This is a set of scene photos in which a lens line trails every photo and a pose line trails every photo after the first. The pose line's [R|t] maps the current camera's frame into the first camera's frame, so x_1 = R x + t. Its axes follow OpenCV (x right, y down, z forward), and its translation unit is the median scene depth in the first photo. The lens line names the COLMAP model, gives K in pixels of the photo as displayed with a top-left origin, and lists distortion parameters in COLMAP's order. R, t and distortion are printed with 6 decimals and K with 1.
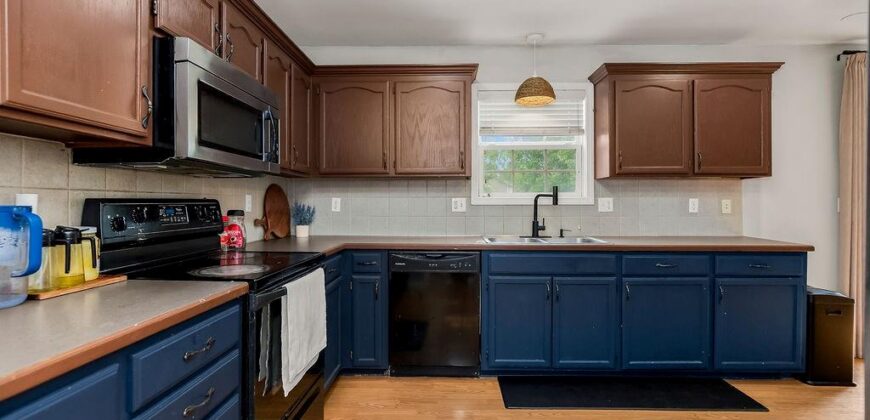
lens RADIAL K [[411.5, 0, 435.0], [0, 411.5, 210.0], [0, 0, 1]] dist [-0.000782, -0.000301]
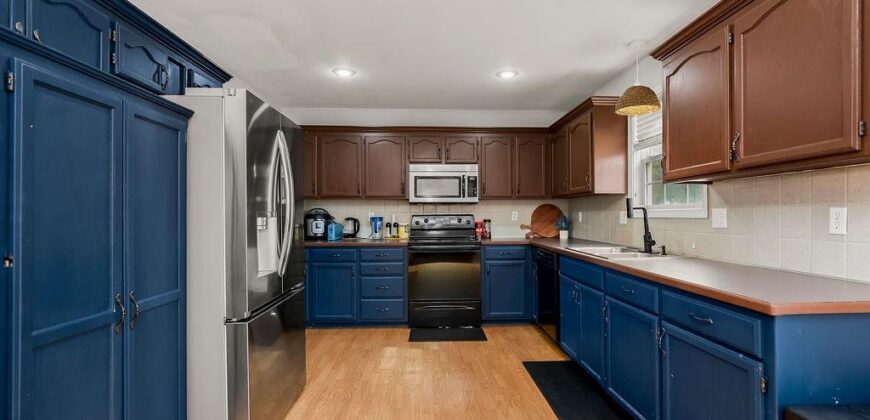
lens RADIAL K [[411.5, 0, 435.0], [0, 411.5, 210.0], [0, 0, 1]] dist [-0.000782, -0.000301]
pose [[0.030638, -0.012412, -0.999453, 1.160952], [-0.013515, 0.999826, -0.012831, -0.011317], [0.999439, 0.013901, 0.030465, 0.484578]]
